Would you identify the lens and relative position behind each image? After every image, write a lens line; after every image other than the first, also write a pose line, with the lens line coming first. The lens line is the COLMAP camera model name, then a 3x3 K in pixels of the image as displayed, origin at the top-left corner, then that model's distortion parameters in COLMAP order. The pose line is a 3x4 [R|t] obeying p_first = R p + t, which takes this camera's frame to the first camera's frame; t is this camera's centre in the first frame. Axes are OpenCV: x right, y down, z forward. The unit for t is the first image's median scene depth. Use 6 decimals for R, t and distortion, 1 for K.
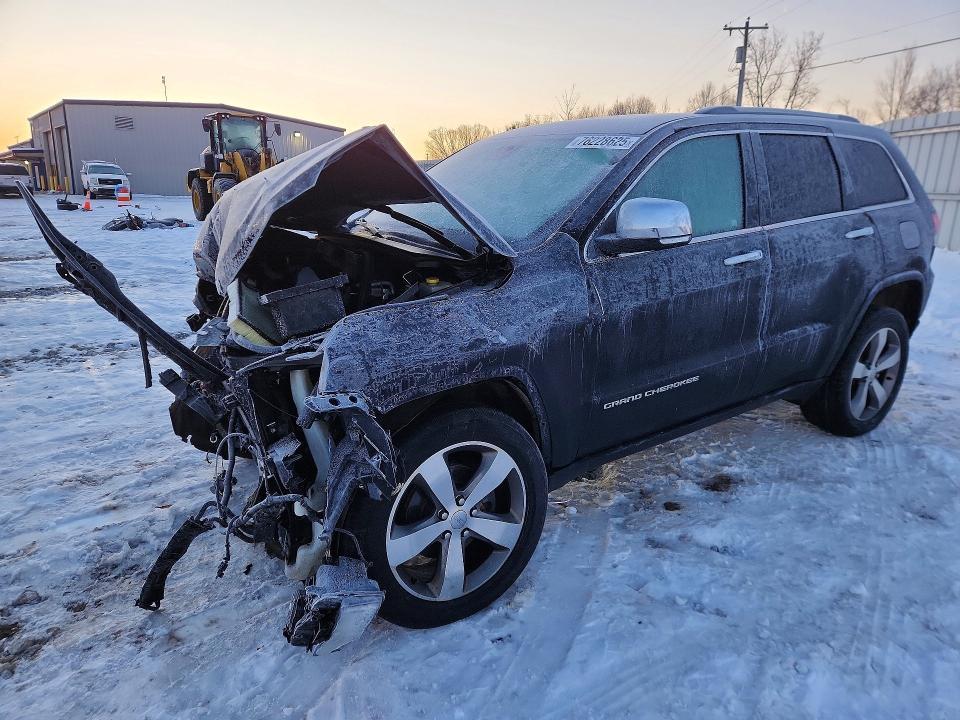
lens RADIAL K [[679.0, 0, 480.0], [0, 679.0, 360.0], [0, 0, 1]] dist [0.044570, -0.000042]
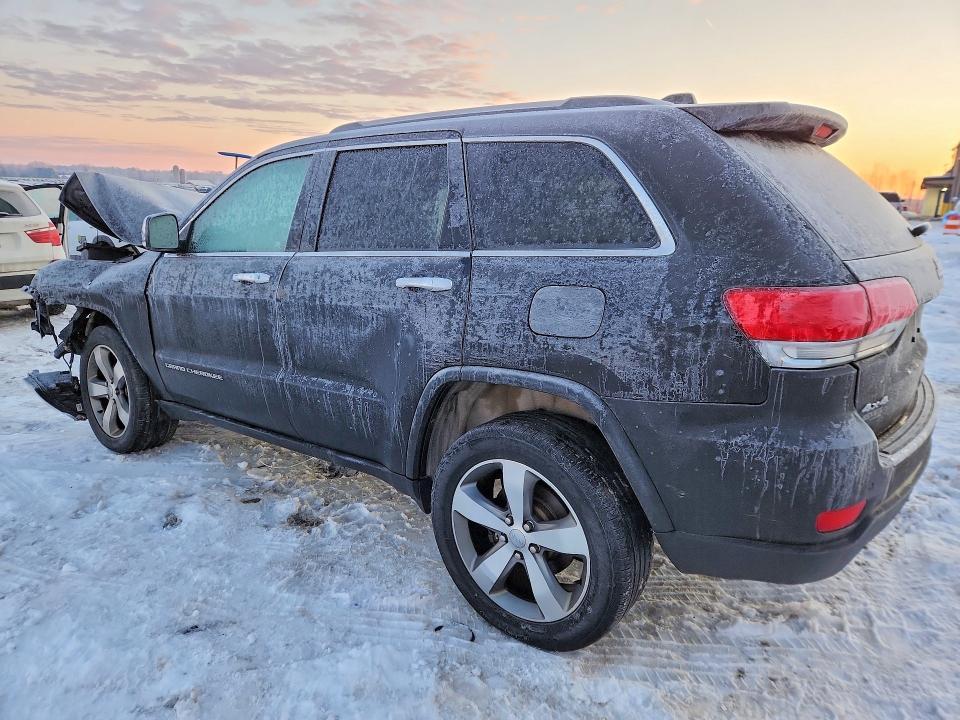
lens RADIAL K [[678.7, 0, 480.0], [0, 678.7, 360.0], [0, 0, 1]] dist [0.000879, 0.000543]
pose [[0.258099, 0.231638, -0.937939, 1.237662], [-0.244516, 0.954886, 0.168538, -0.244568], [0.934664, 0.185841, 0.303094, 0.885222]]
